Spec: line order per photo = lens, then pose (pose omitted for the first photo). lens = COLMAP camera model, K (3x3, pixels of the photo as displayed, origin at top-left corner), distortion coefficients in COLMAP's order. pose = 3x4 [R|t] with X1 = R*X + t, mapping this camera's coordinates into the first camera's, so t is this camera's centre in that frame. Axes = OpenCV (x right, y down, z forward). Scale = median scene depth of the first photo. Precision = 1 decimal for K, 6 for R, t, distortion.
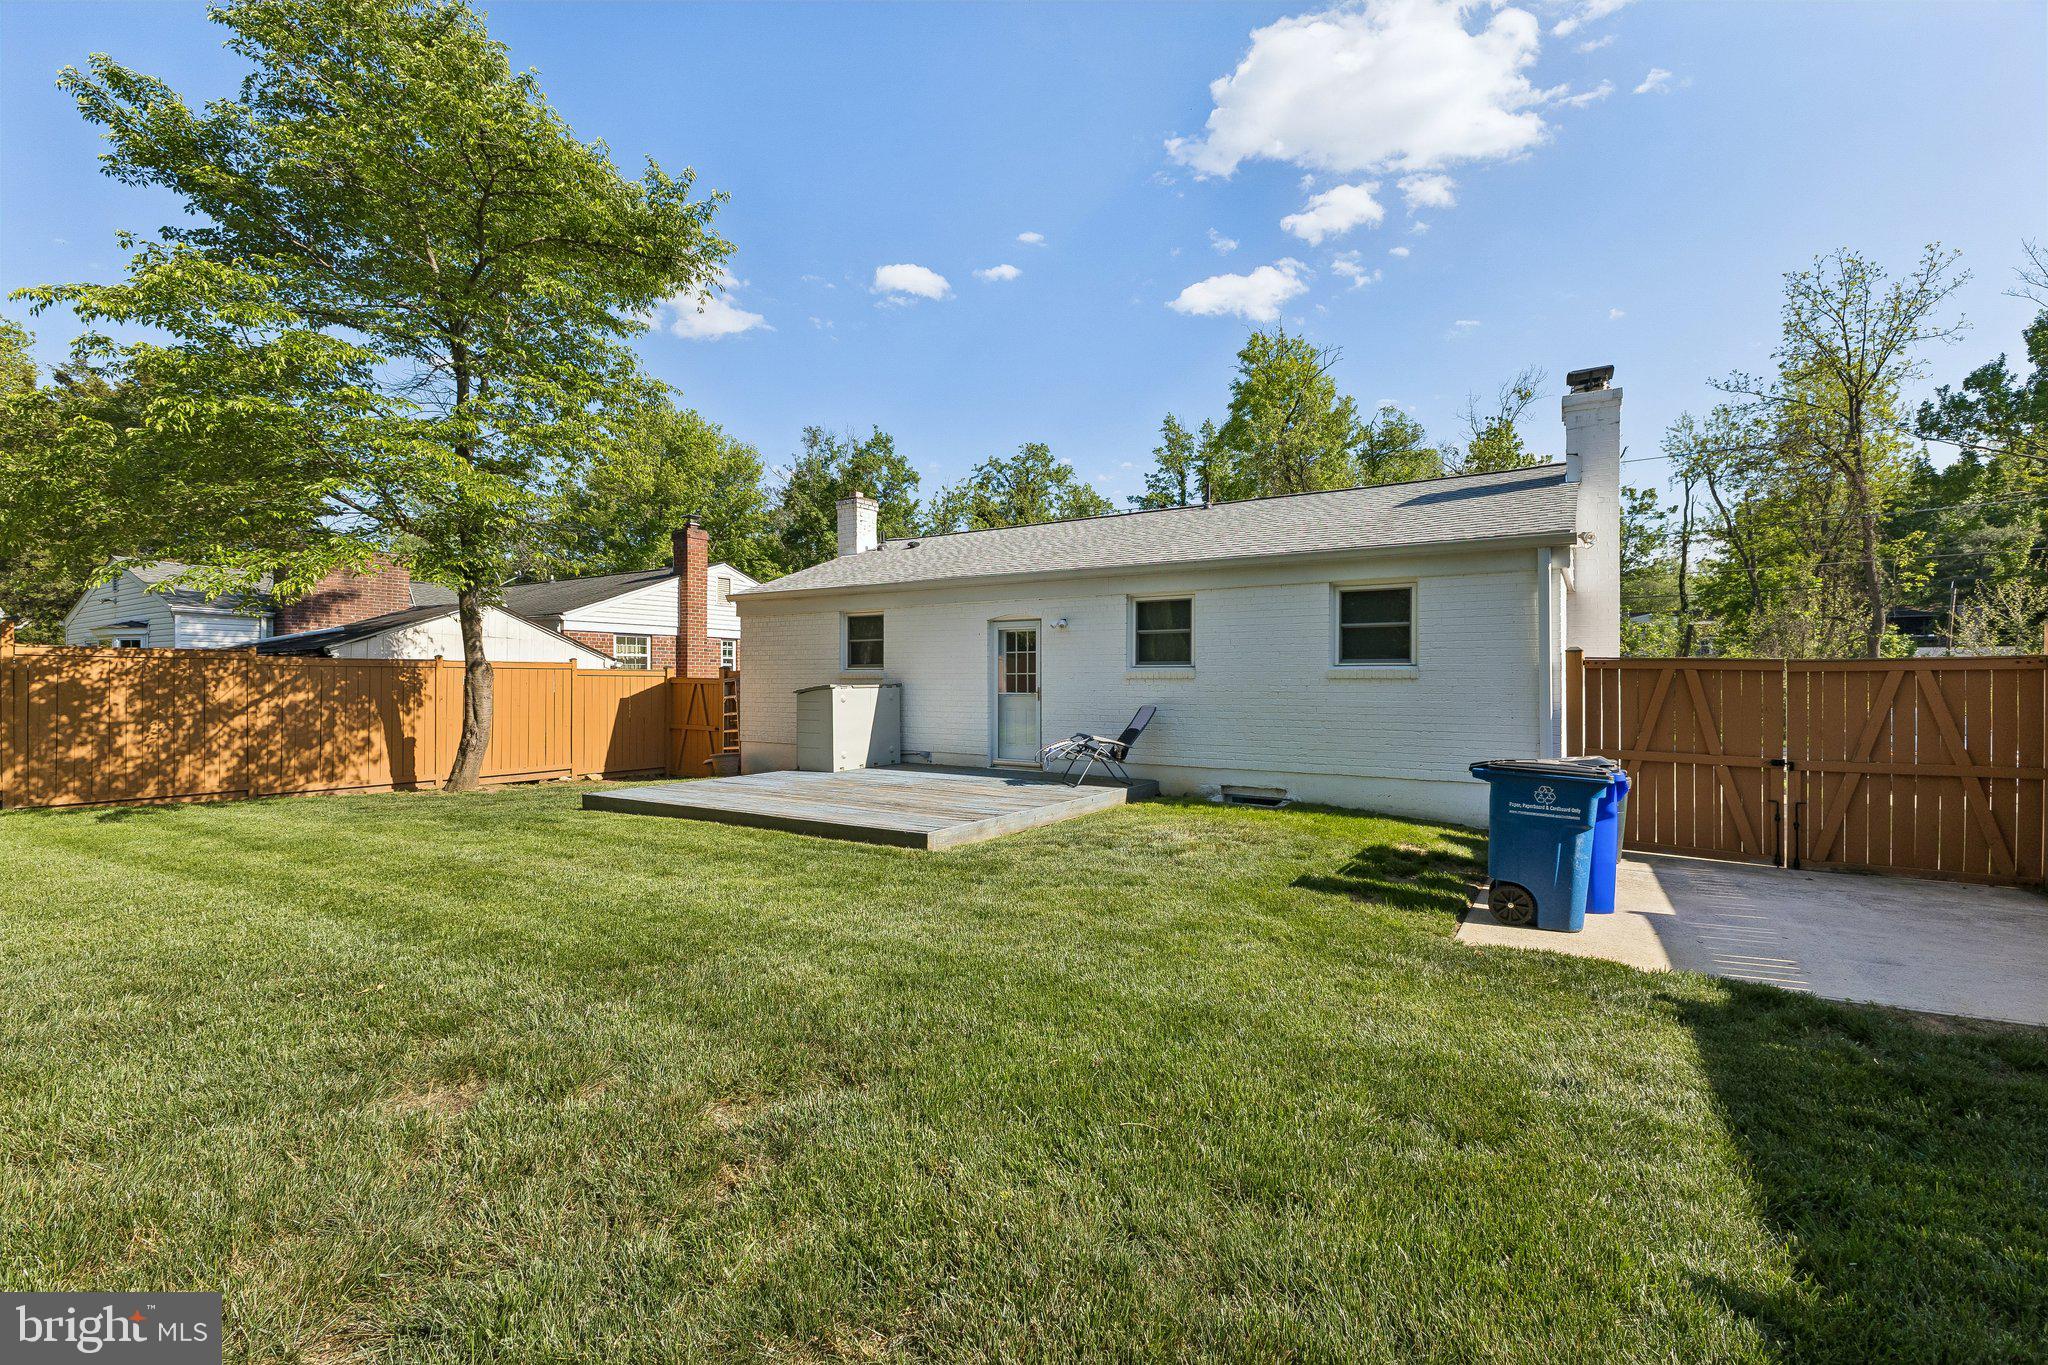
lens RADIAL K [[879.7, 0, 1036.3], [0, 879.7, 681.7], [0, 0, 1]] dist [0.004182, 0.000095]
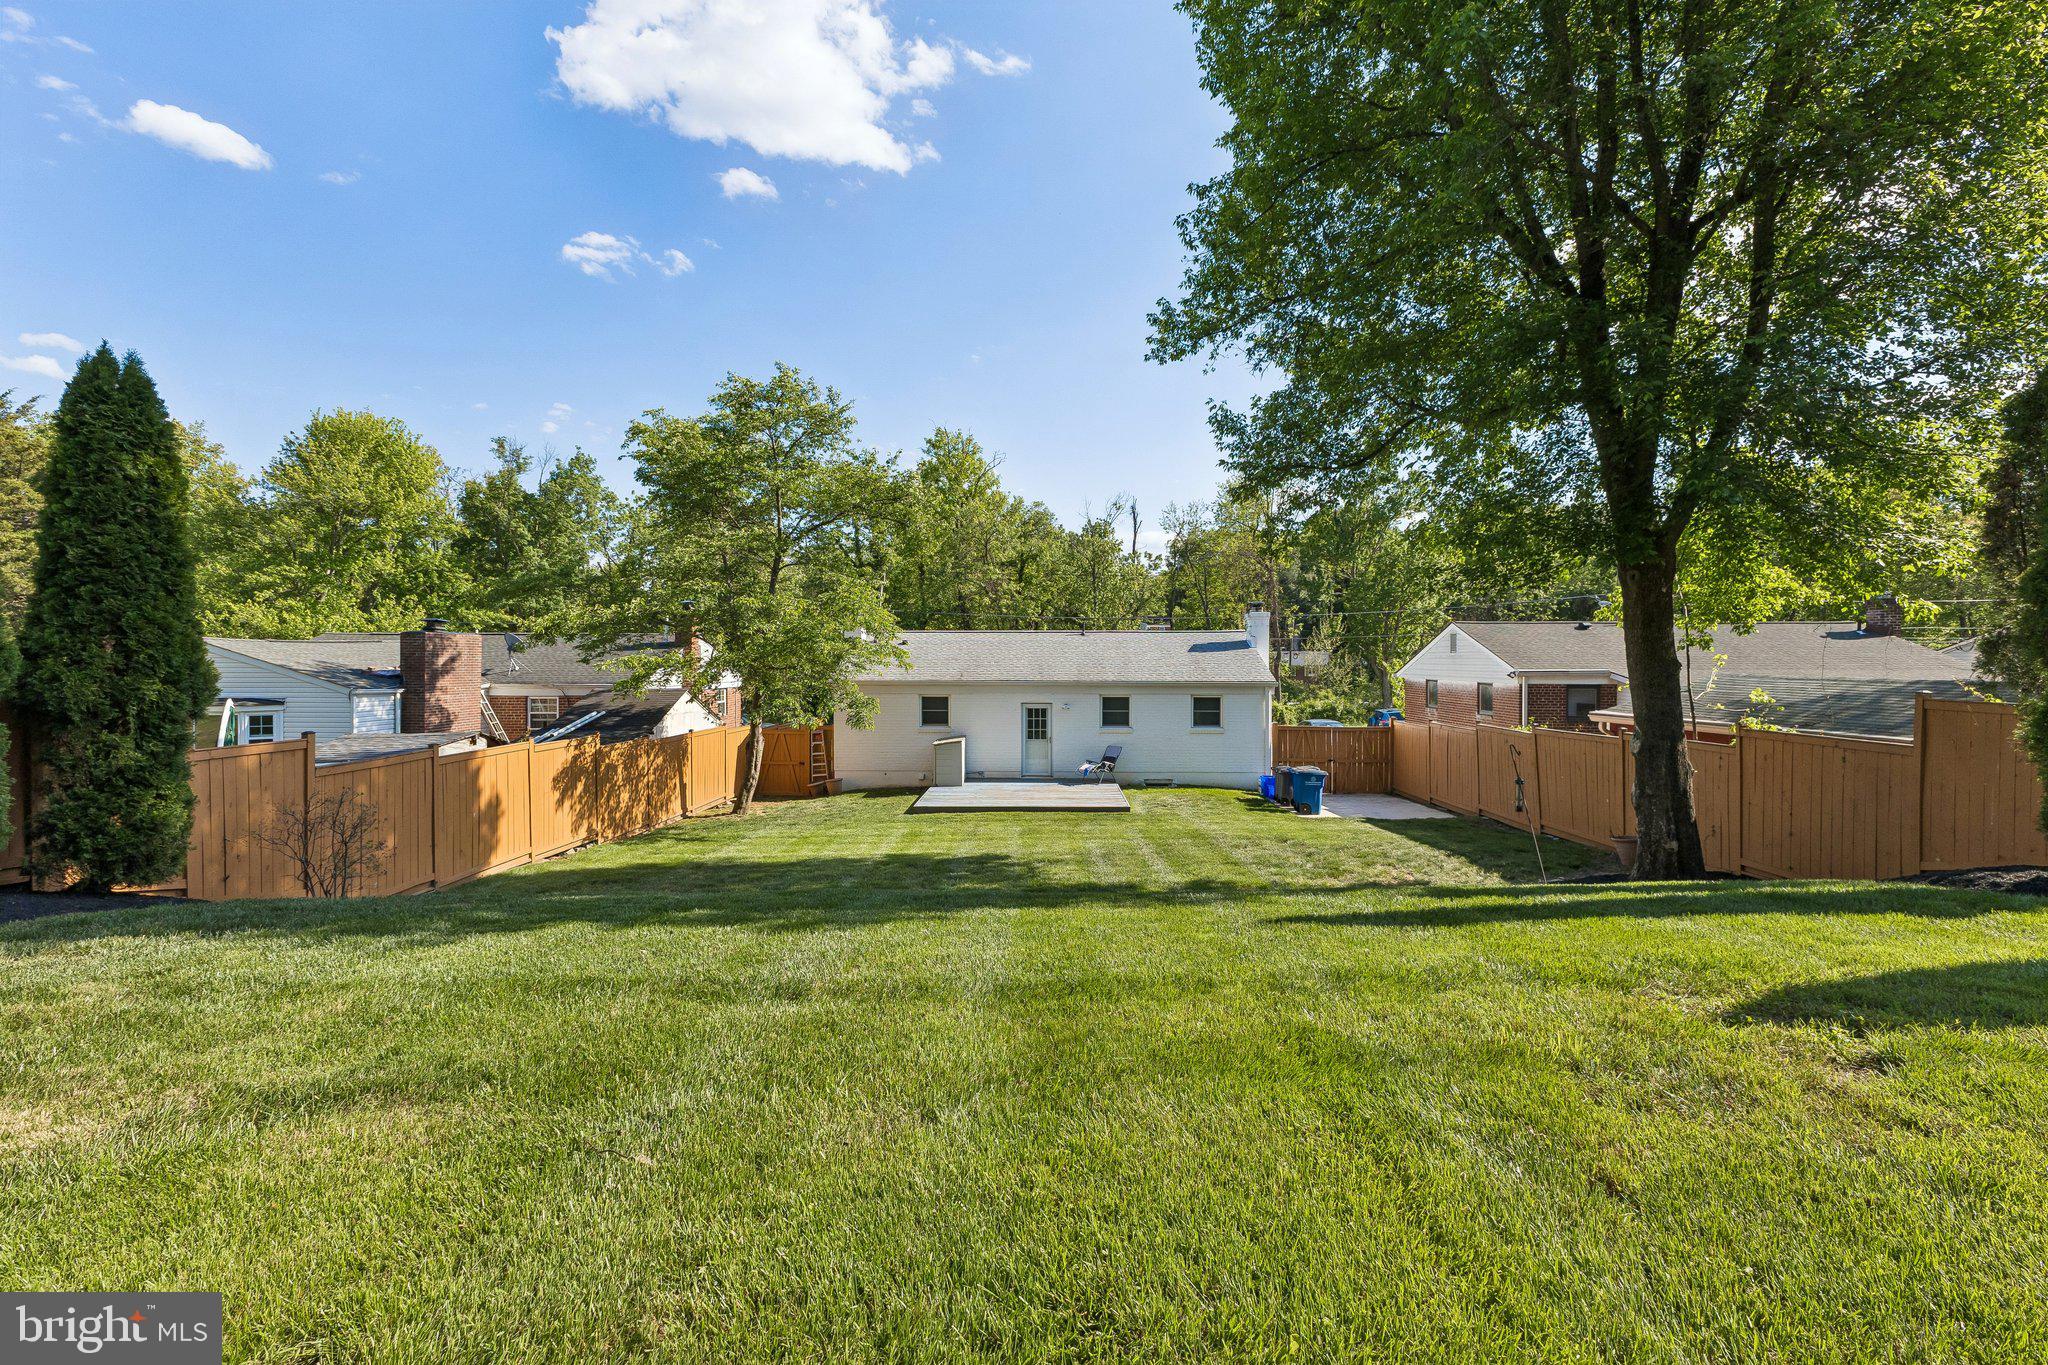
lens RADIAL K [[879.7, 0, 1044.9], [0, 879.7, 673.4], [0, 0, 1]] dist [0.004182, 0.000095]
pose [[0.848136, -0.008263, 0.529714, -1.004337], [-0.002296, 0.999812, 0.019273, -0.165852], [-0.529774, -0.017563, 0.847957, -0.664678]]
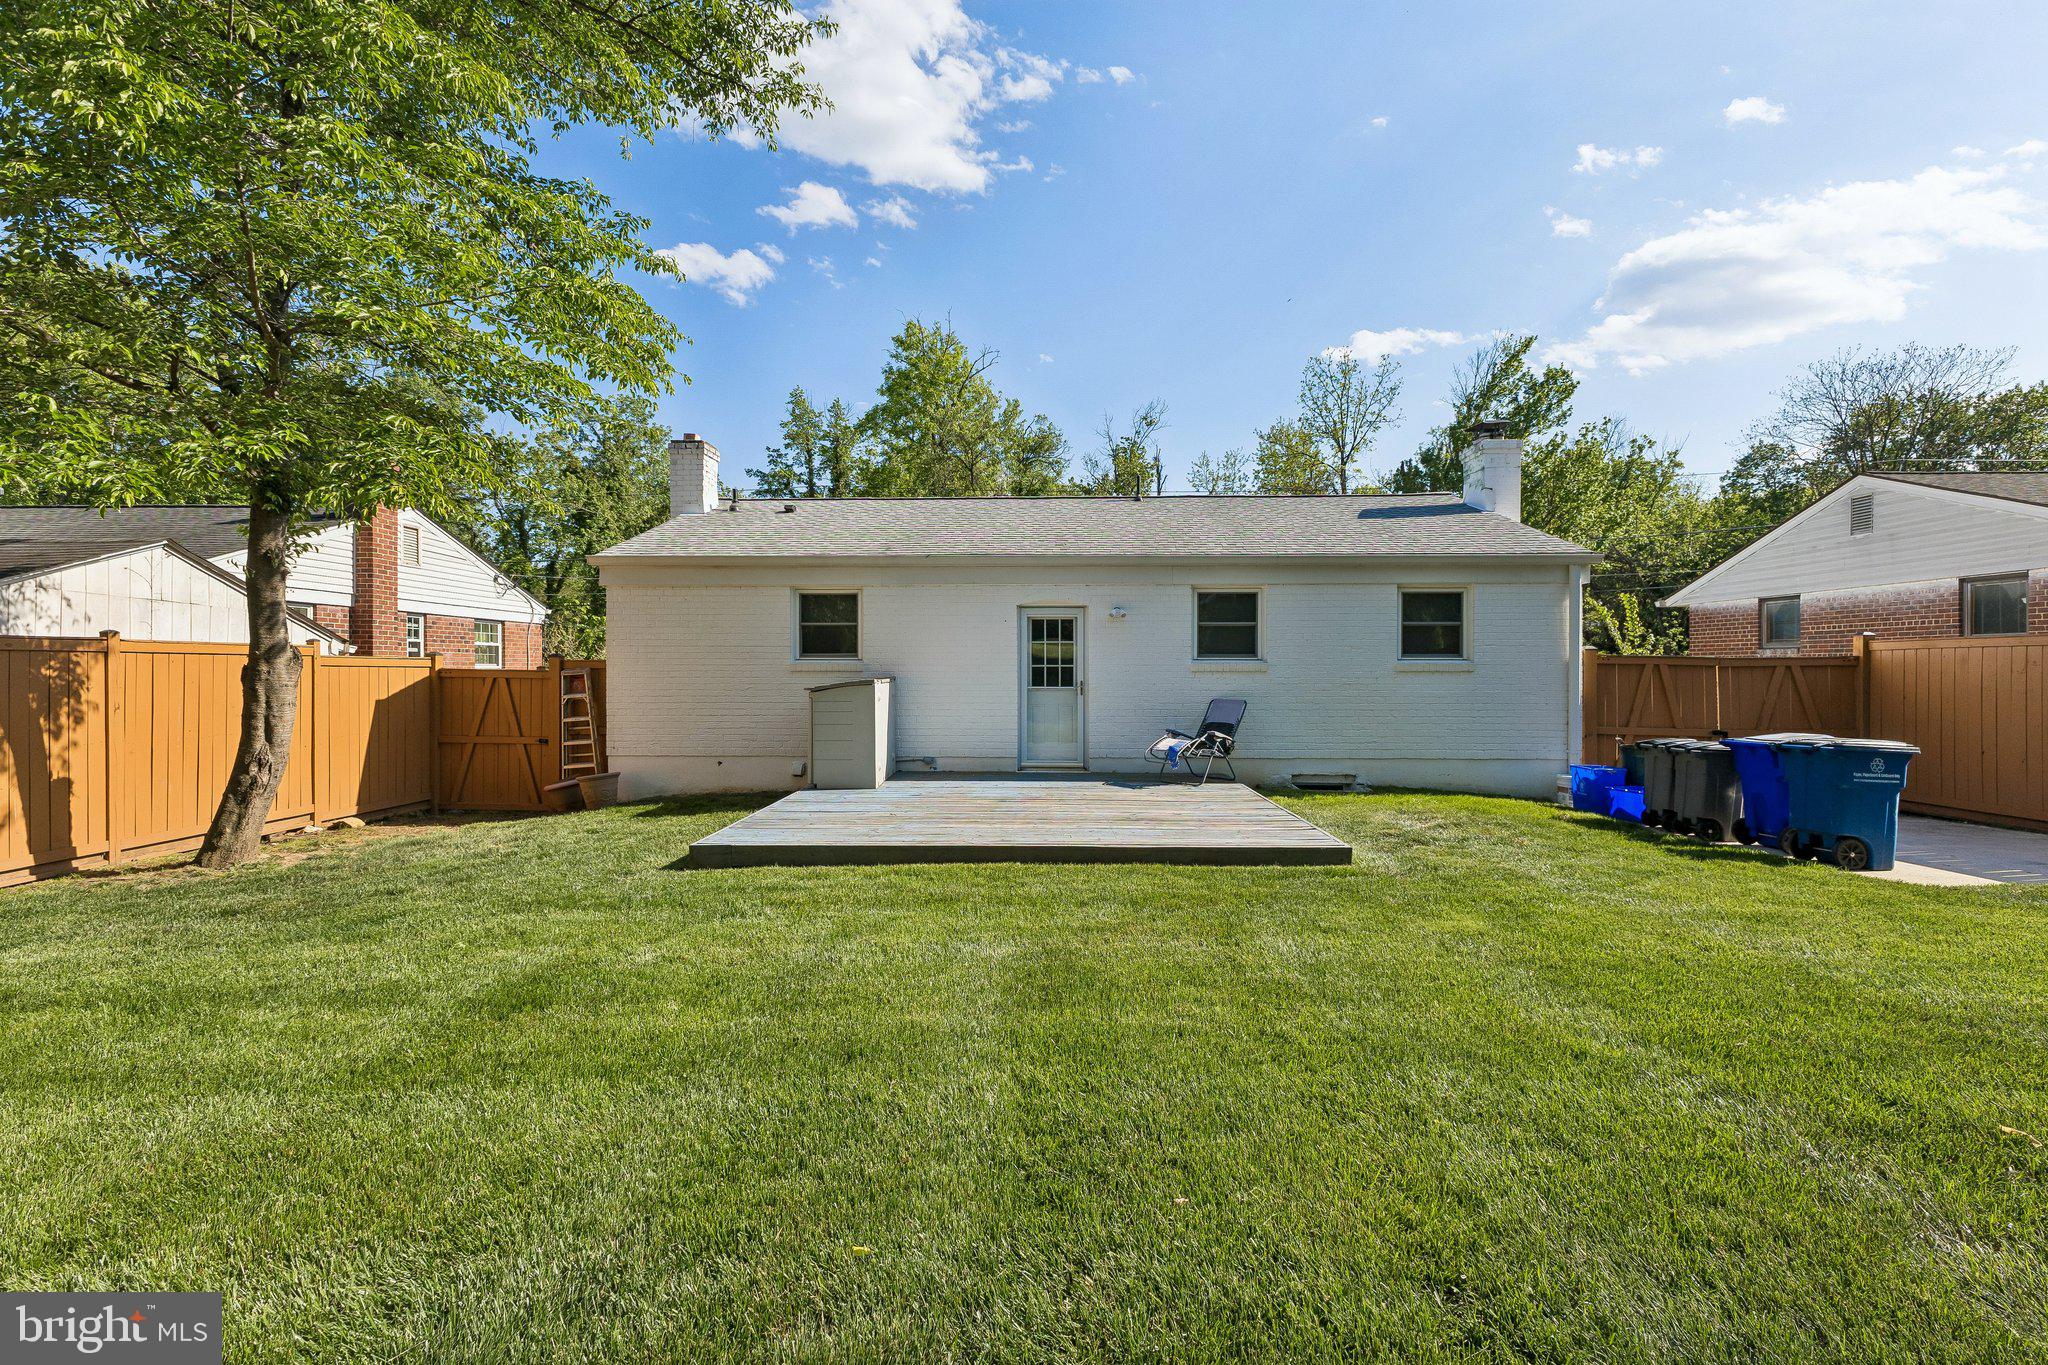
lens RADIAL K [[879.7, 0, 1020.4], [0, 879.7, 683.0], [0, 0, 1]] dist [0.004182, 0.000095]
pose [[0.862317, -0.009318, 0.506283, -0.480356], [0.000925, 0.999858, 0.016827, -0.006086], [-0.506368, -0.014042, 0.862203, 0.220684]]
